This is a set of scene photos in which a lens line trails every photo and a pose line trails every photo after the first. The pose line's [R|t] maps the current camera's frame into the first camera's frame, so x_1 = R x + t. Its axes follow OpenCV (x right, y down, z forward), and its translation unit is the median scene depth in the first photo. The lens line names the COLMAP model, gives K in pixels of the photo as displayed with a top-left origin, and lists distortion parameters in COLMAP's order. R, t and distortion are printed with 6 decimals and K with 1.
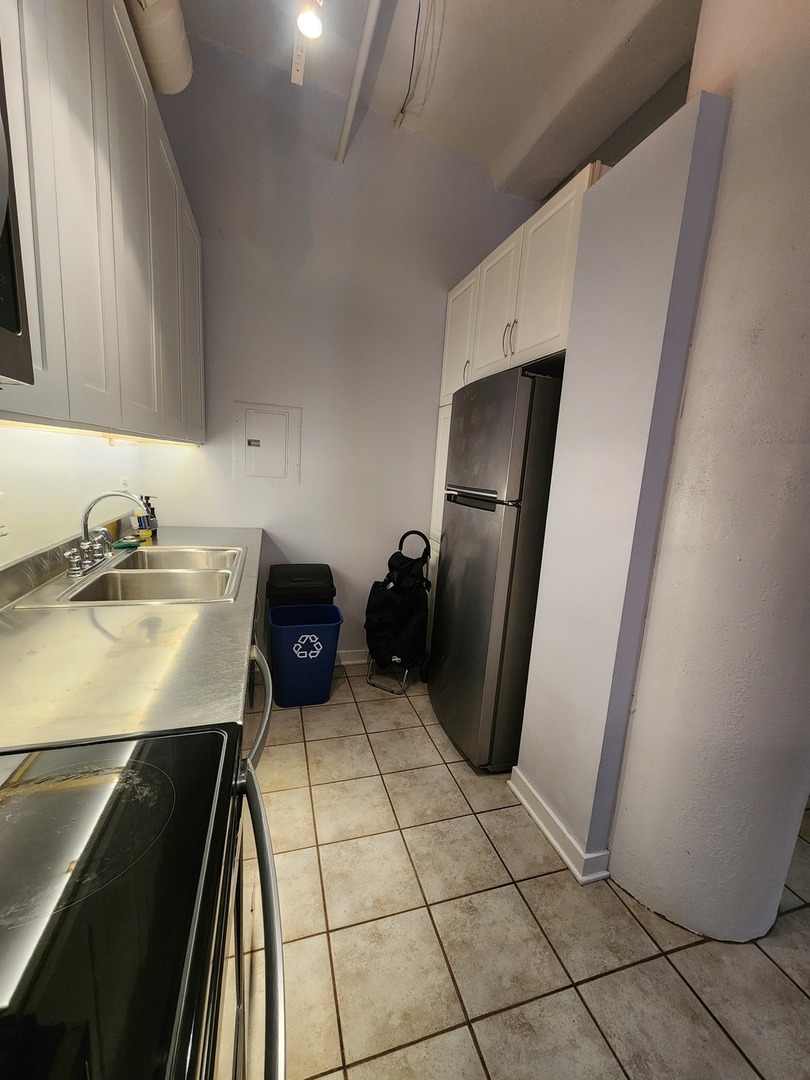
lens RADIAL K [[431.6, 0, 408.2], [0, 431.6, 534.3], [0, 0, 1]] dist [0.001135, -0.000817]
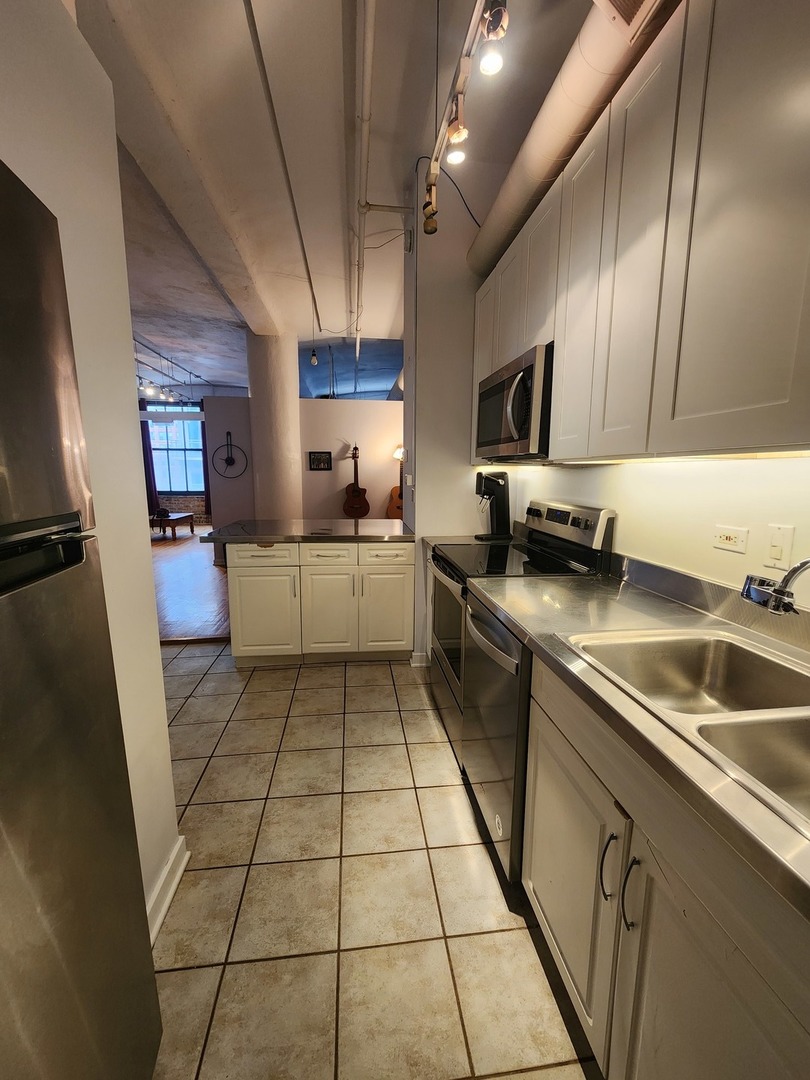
lens RADIAL K [[431.6, 0, 402.0], [0, 431.6, 538.7], [0, 0, 1]] dist [0.001135, -0.000817]
pose [[-0.980605, -0.086823, 0.175716, -0.253069], [-0.026256, 0.946642, 0.321217, -0.307639], [-0.194229, 0.310373, -0.930561, 1.874523]]
